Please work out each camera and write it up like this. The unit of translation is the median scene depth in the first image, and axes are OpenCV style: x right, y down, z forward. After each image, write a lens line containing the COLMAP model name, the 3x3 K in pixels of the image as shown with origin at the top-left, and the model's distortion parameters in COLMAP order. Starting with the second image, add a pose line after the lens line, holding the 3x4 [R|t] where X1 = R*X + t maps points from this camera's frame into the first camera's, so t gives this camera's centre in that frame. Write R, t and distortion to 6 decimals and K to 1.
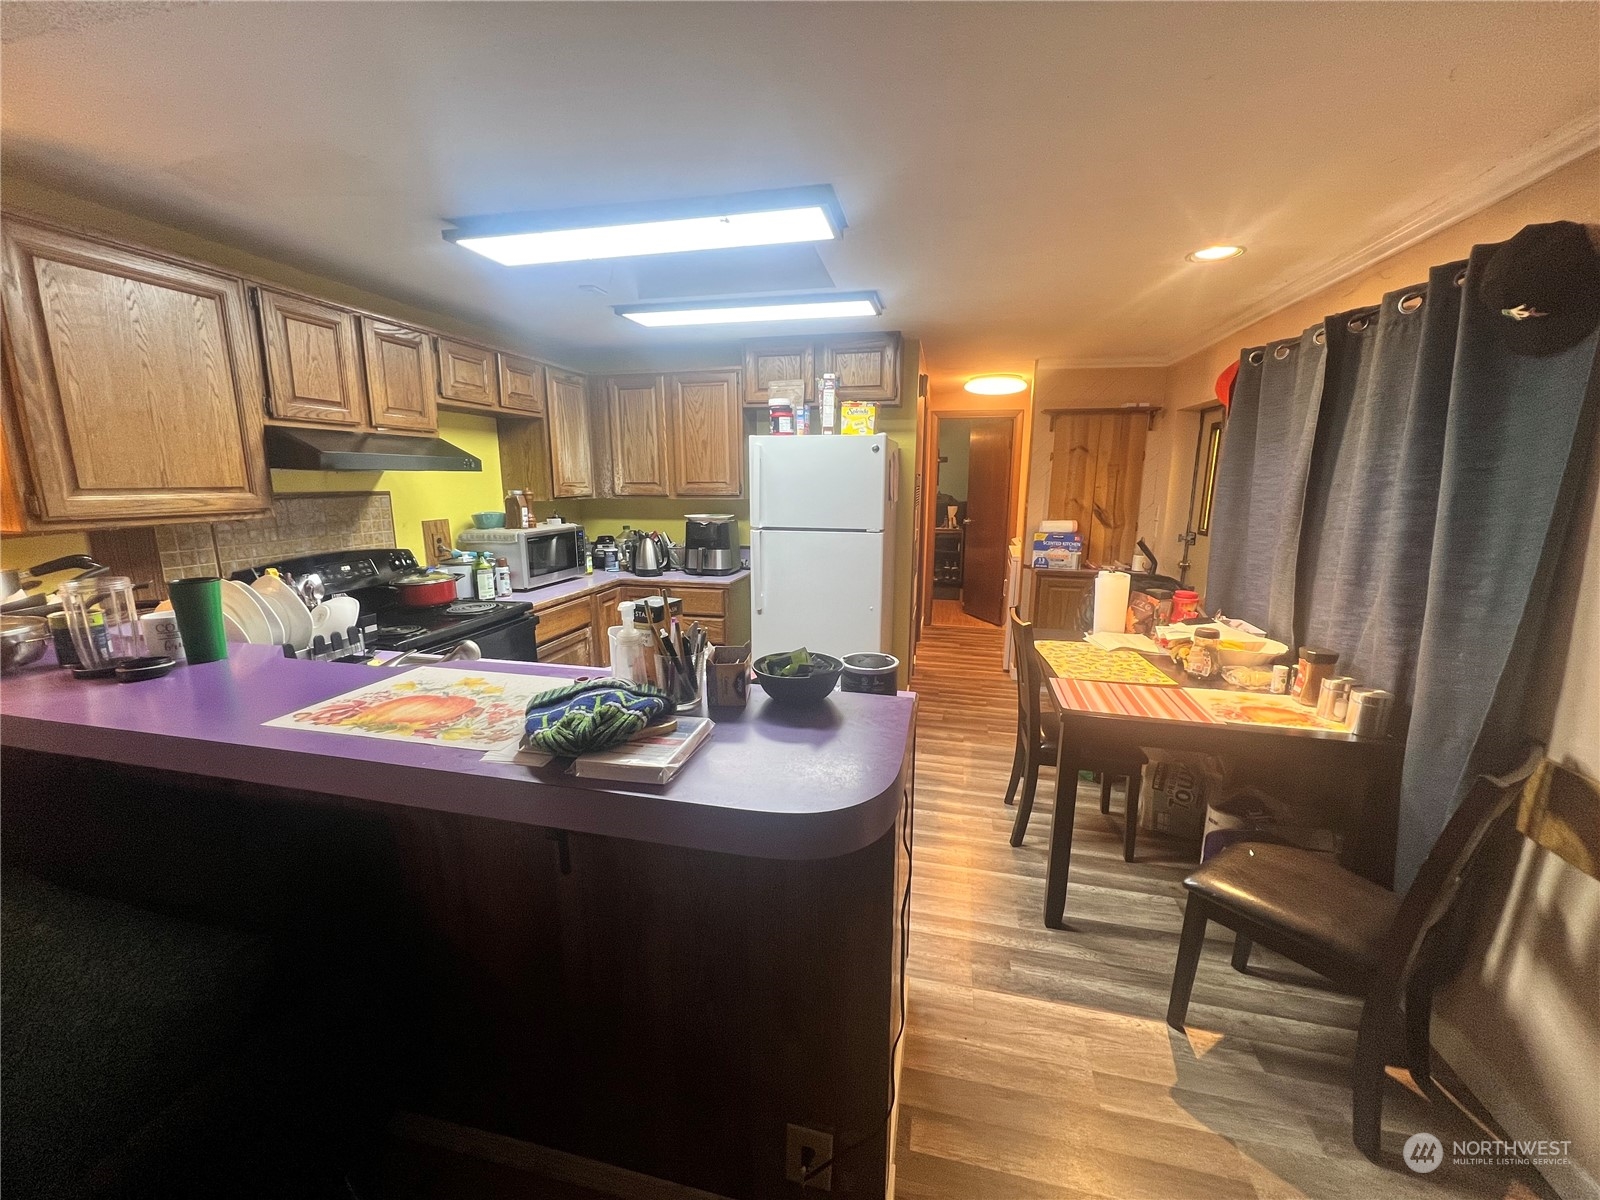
lens RADIAL K [[638.8, 0, 800.0], [0, 638.8, 600.0], [0, 0, 1]] dist [-0.001251, 0.000155]
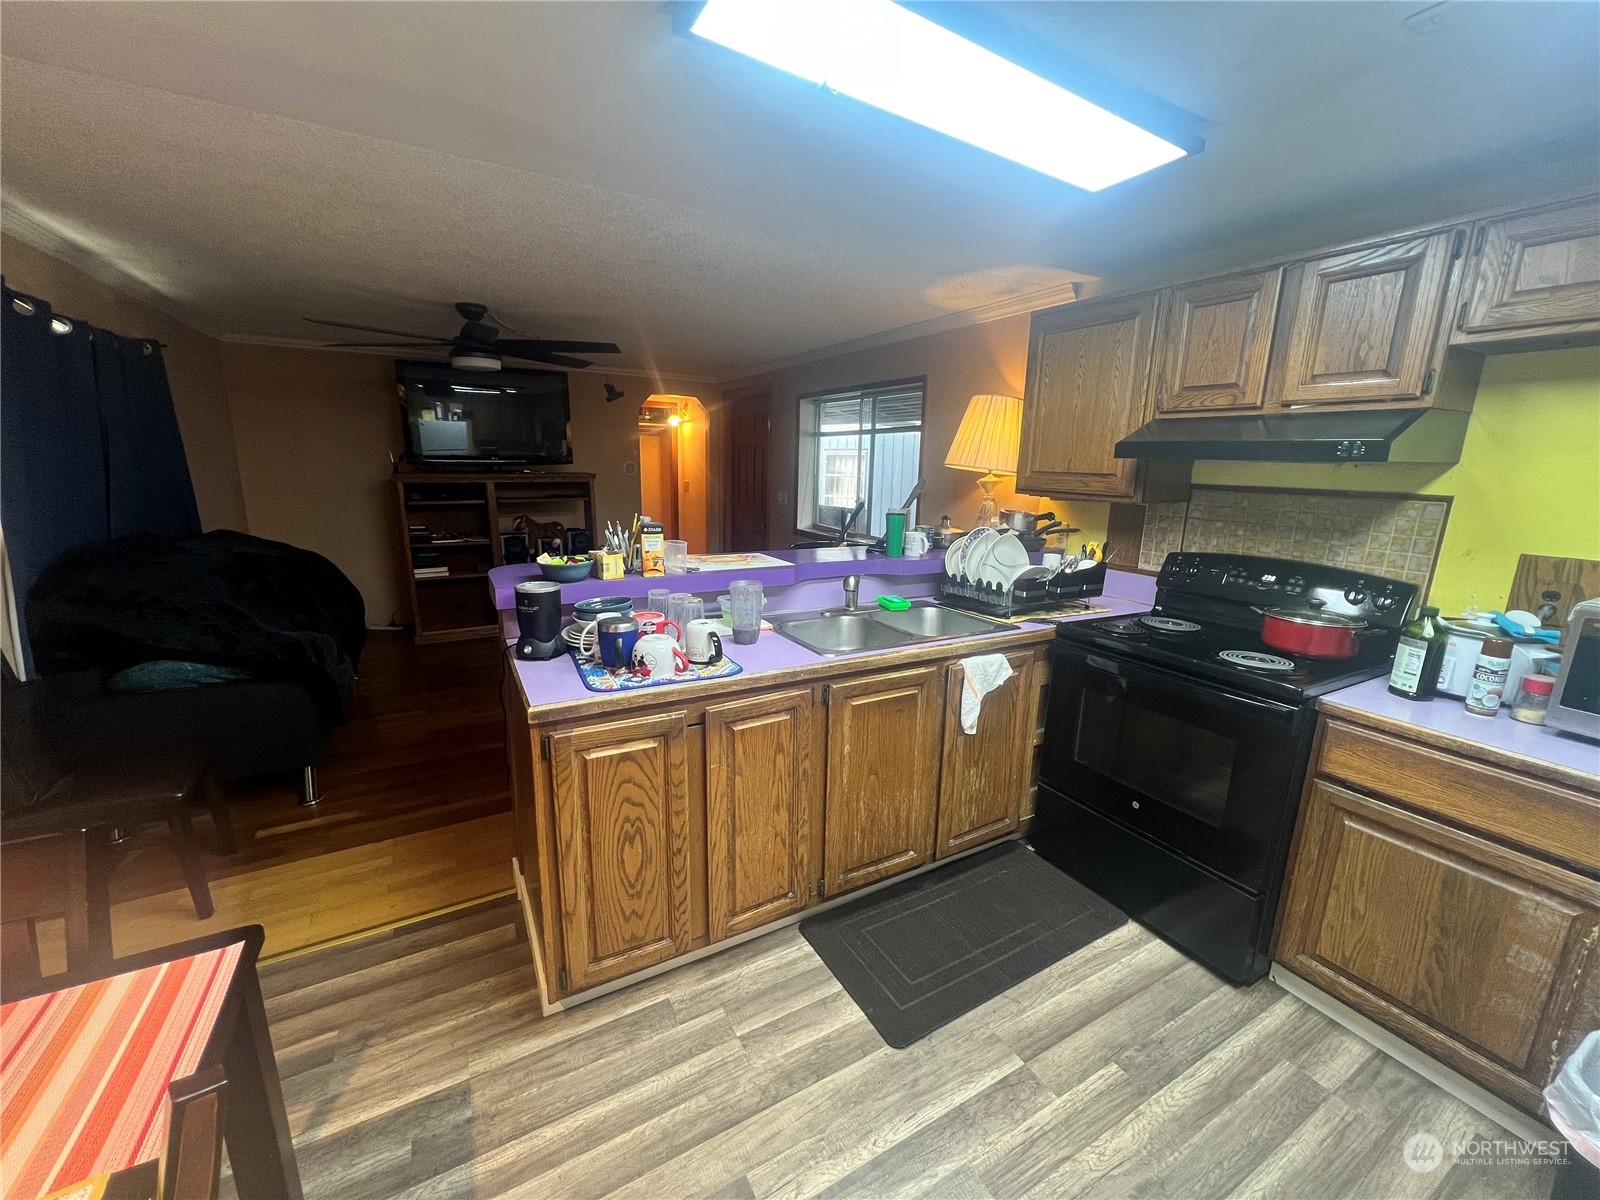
lens RADIAL K [[638.8, 0, 800.0], [0, 638.8, 600.0], [0, 0, 1]] dist [-0.001251, 0.000155]
pose [[-0.733068, 0.125828, -0.668415, 0.411280], [-0.157764, 0.924480, 0.347055, -0.288409], [0.661606, 0.359867, -0.657855, 1.529221]]
